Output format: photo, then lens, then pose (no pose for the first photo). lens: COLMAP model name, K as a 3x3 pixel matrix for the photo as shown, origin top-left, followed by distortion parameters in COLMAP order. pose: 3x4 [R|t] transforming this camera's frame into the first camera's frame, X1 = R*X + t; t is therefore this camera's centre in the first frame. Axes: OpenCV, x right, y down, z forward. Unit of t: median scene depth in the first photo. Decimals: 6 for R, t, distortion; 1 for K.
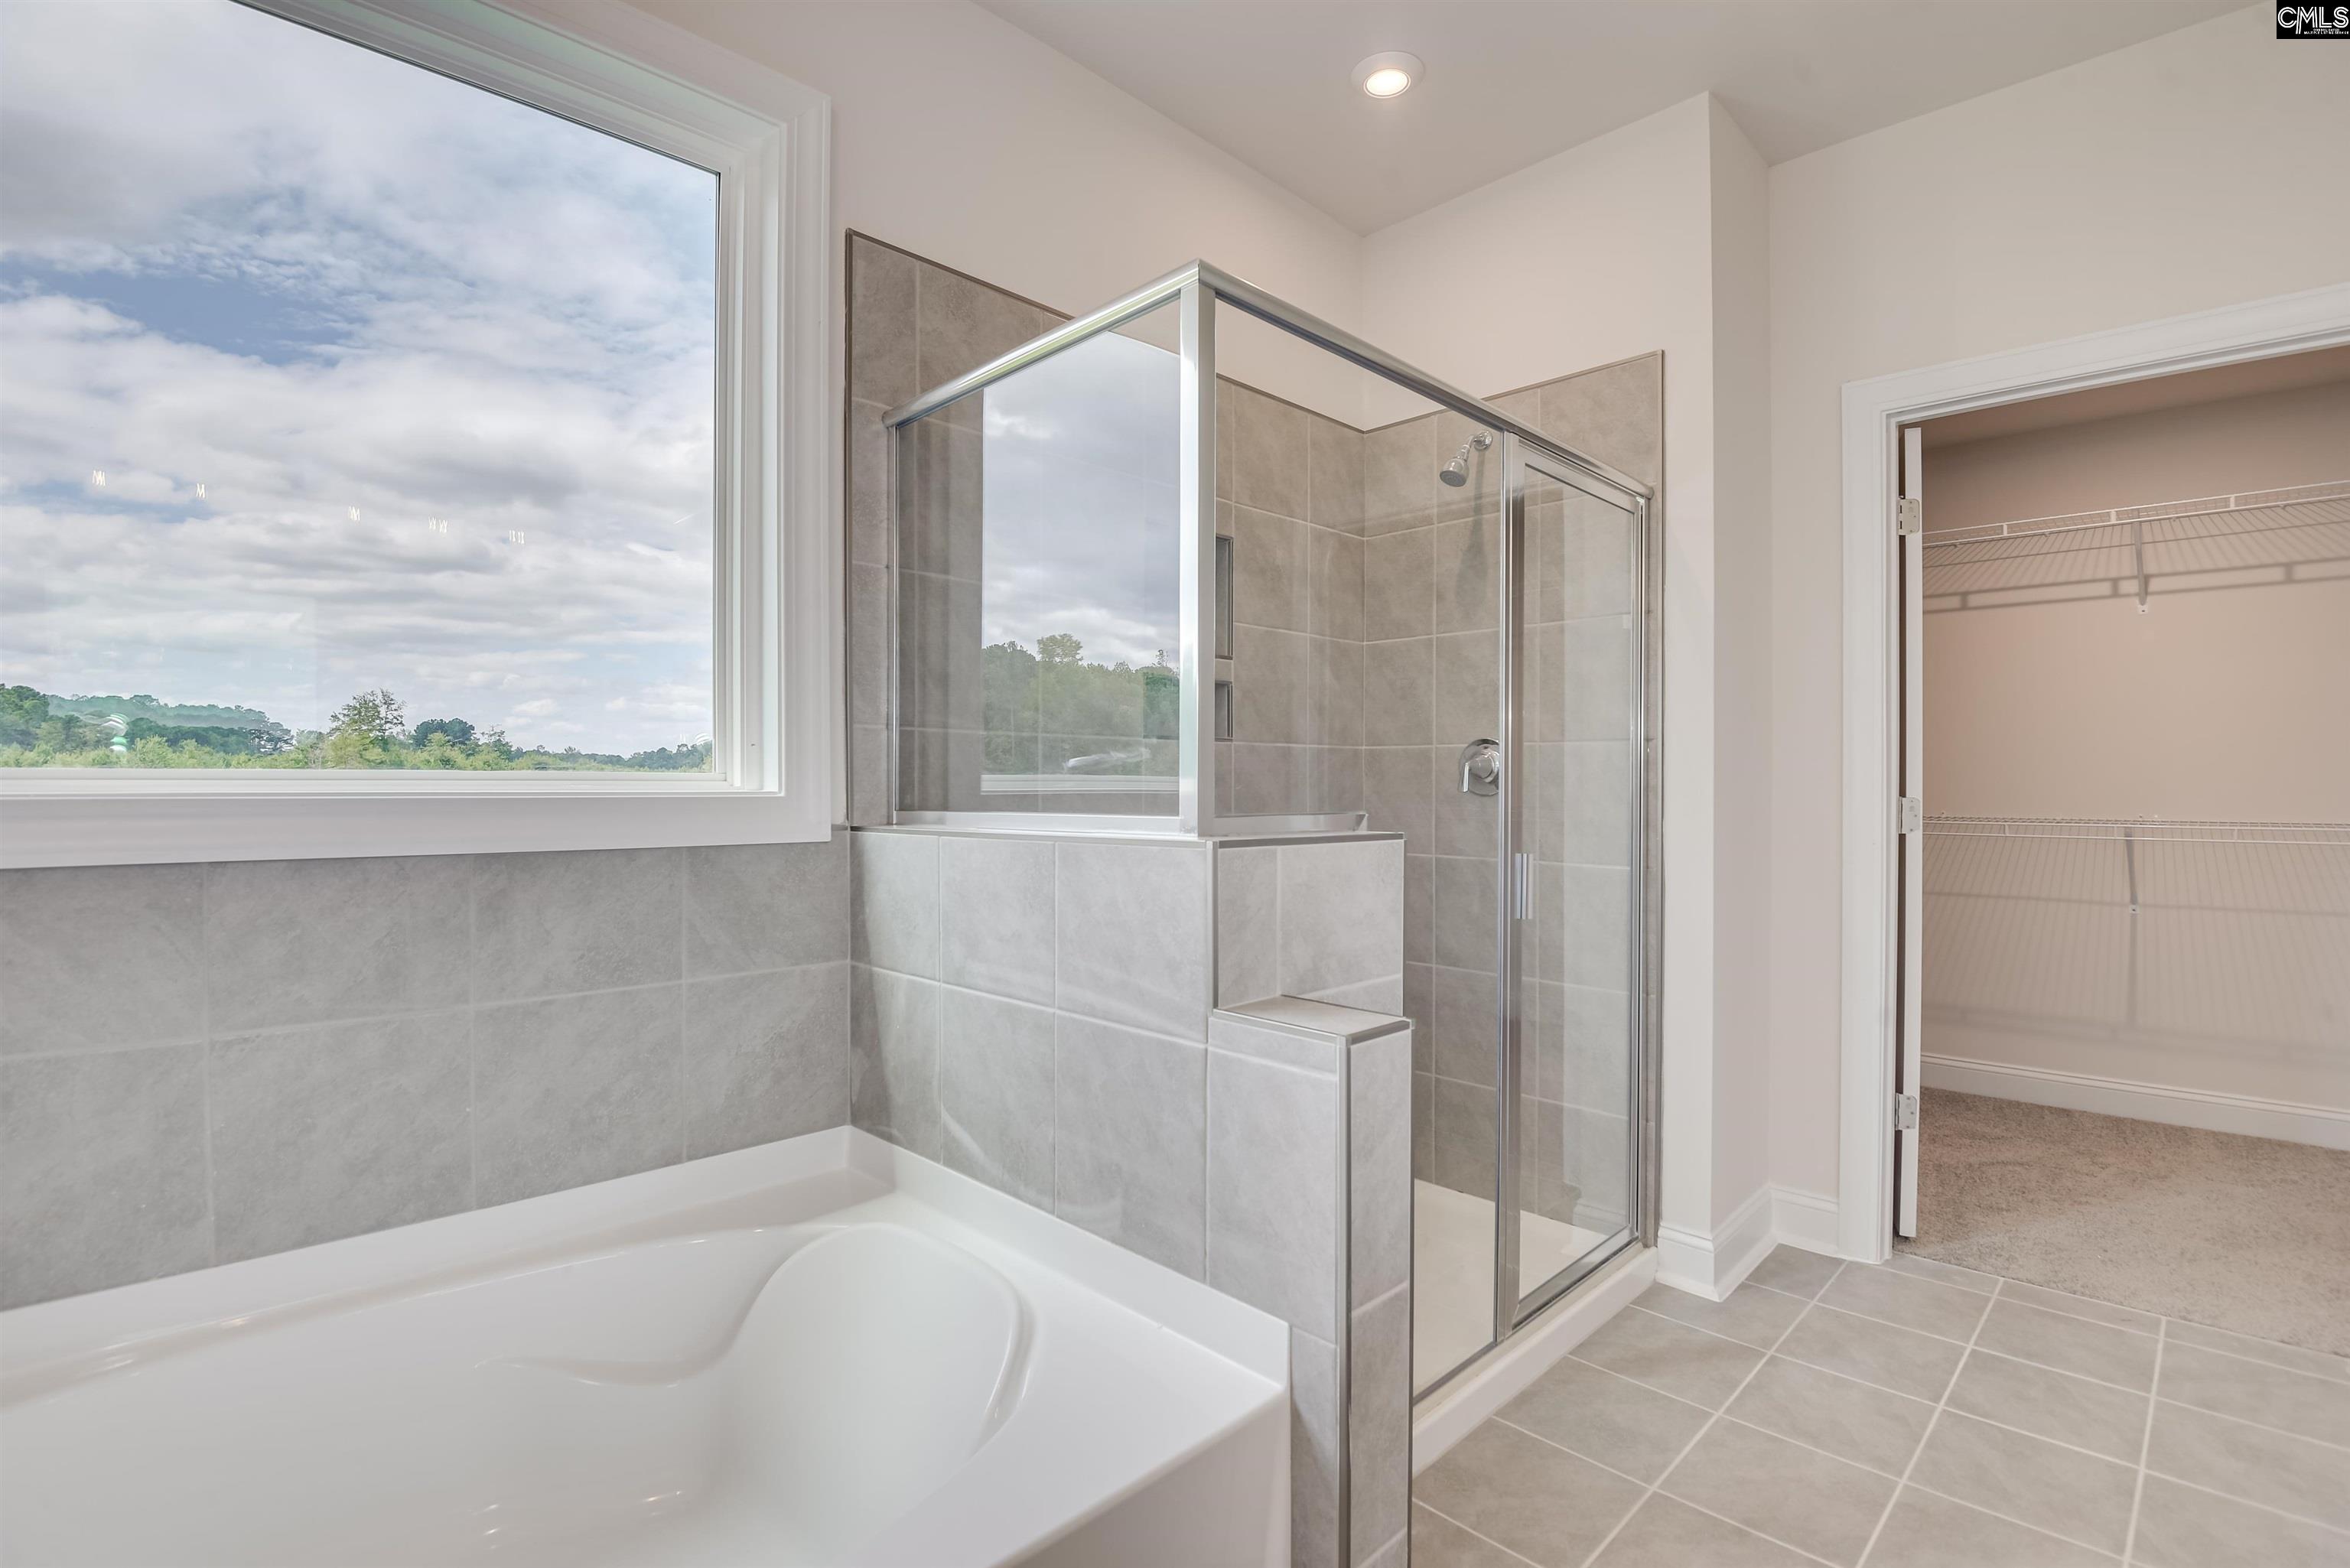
lens RADIAL K [[1108.2, 0, 1192.0], [0, 1108.2, 783.8], [0, 0, 1]] dist [-0.024602, -0.005505]
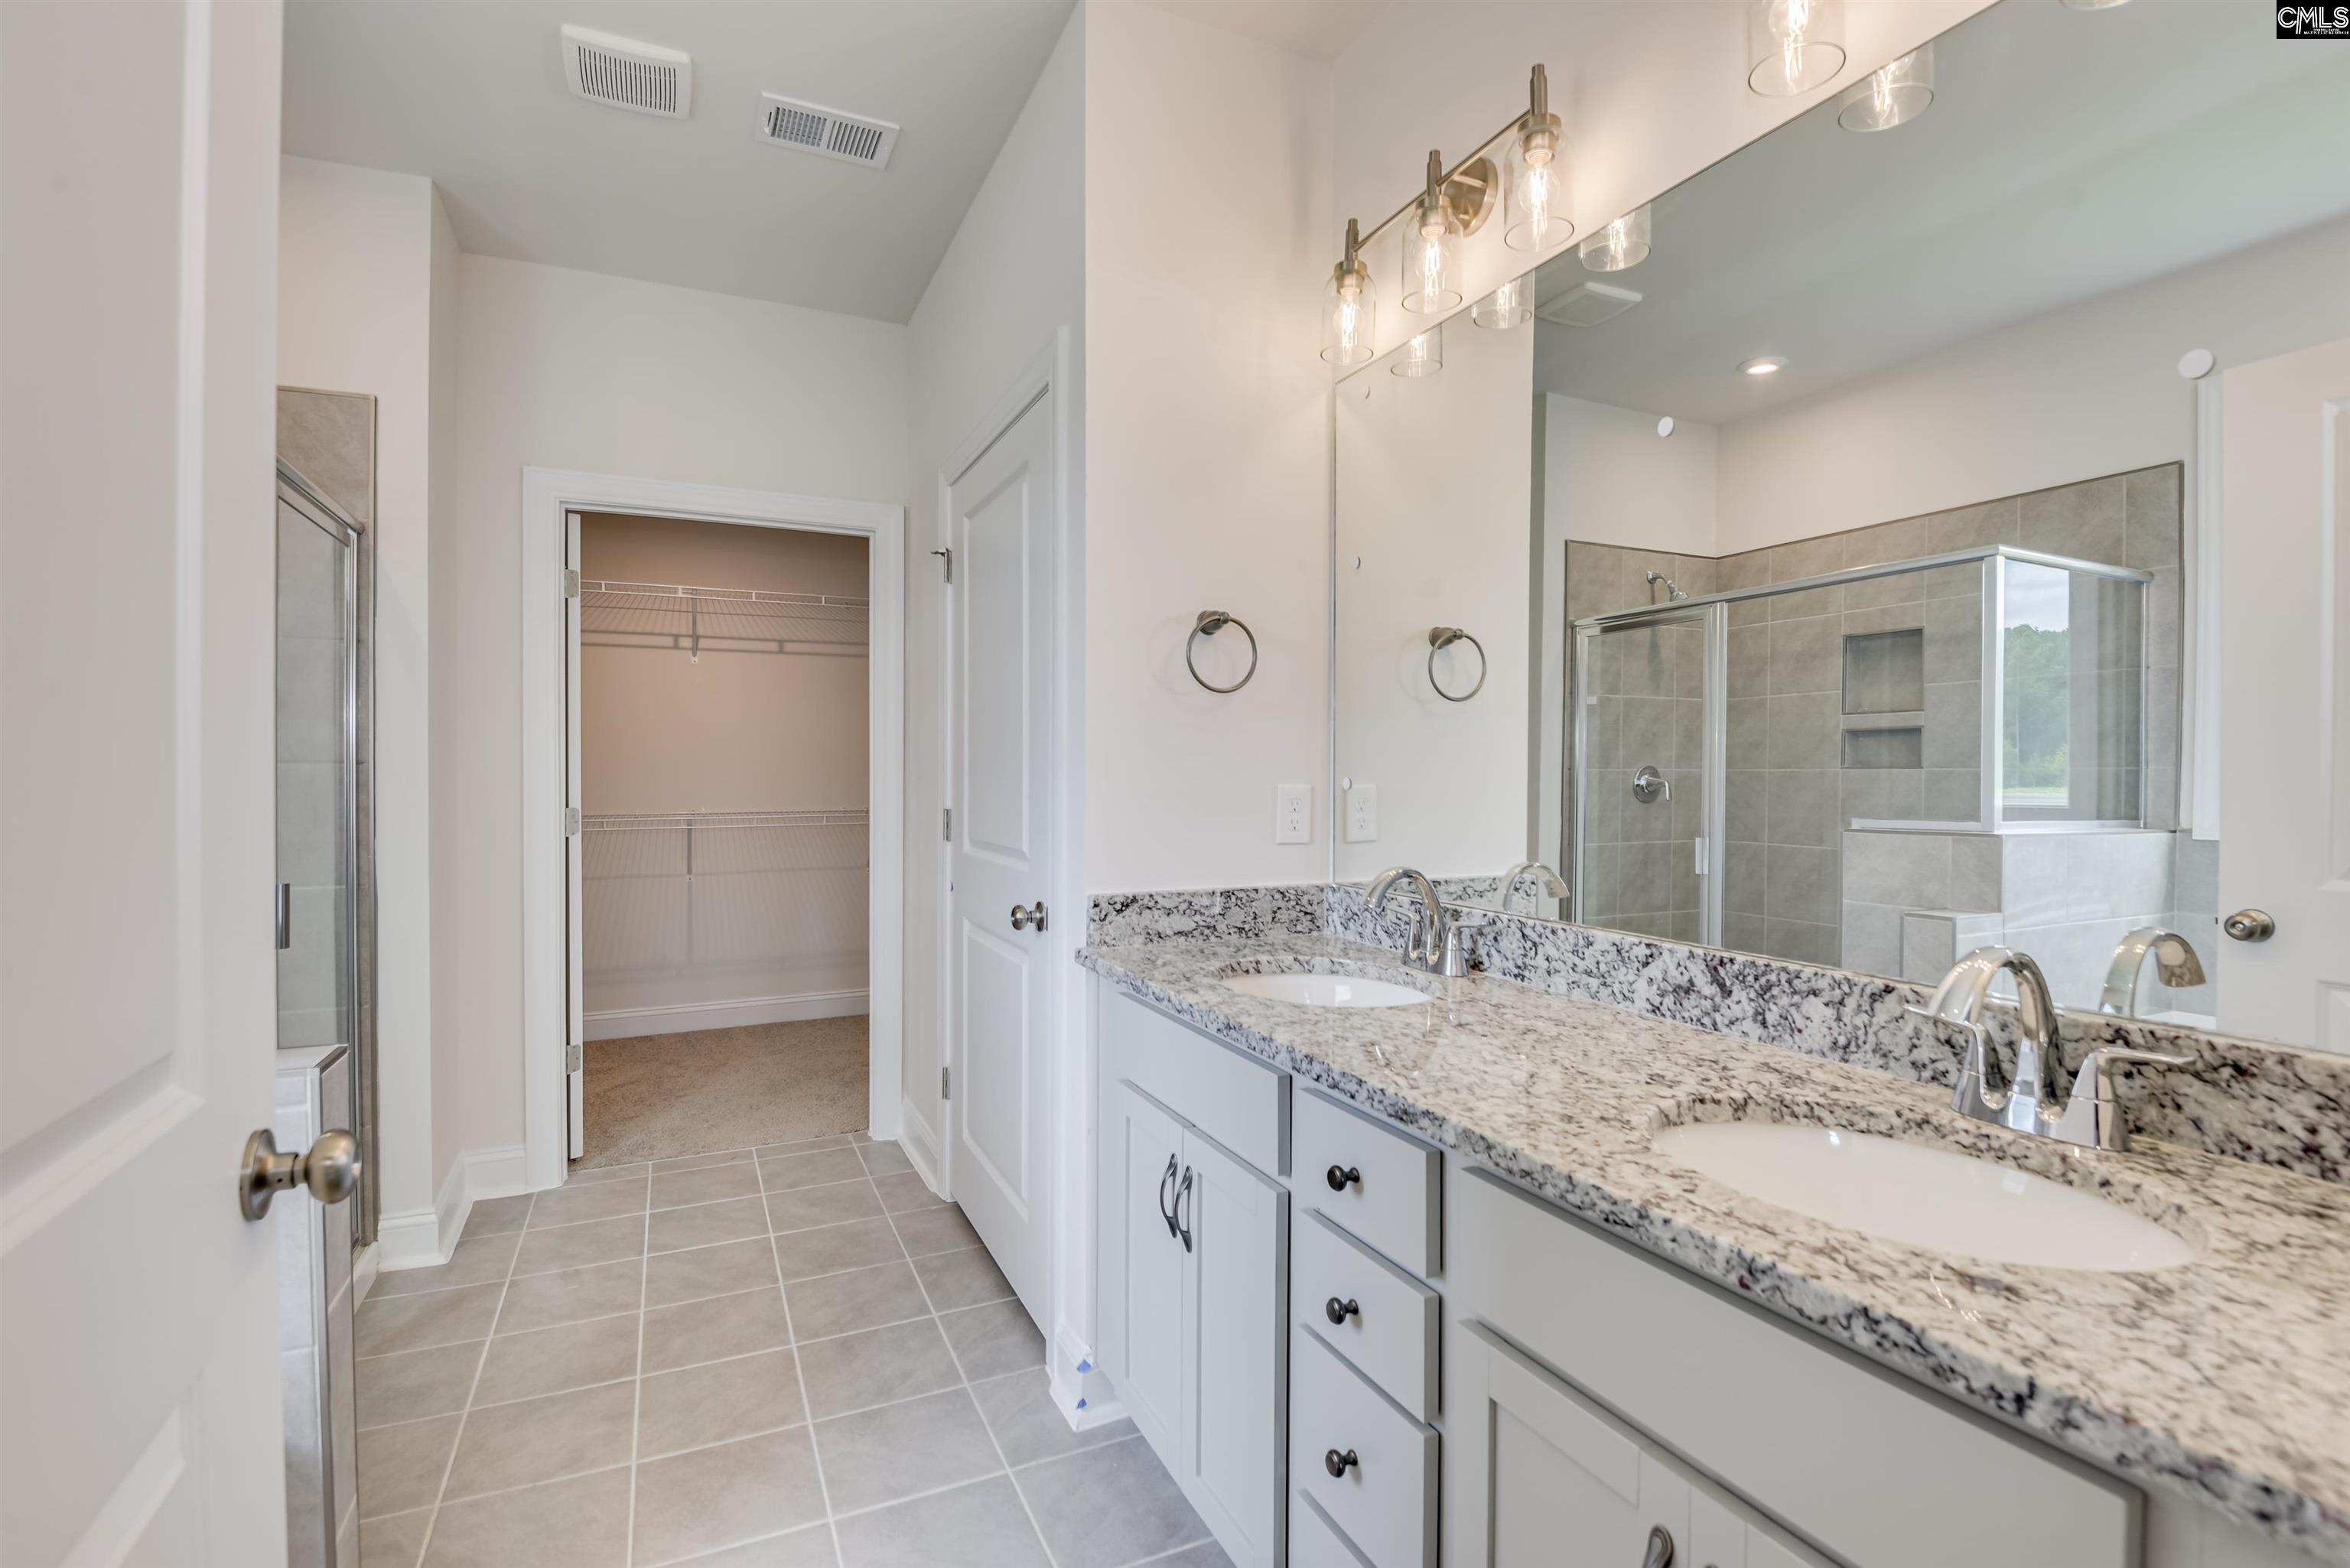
lens RADIAL K [[1108.2, 0, 1173.0], [0, 1108.2, 784.3], [0, 0, 1]] dist [-0.024602, -0.005505]
pose [[0.364724, -0.020465, 0.930891, -0.265068], [0.005289, 0.999788, 0.019908, -0.035950], [-0.931101, -0.002338, 0.364755, -0.098382]]
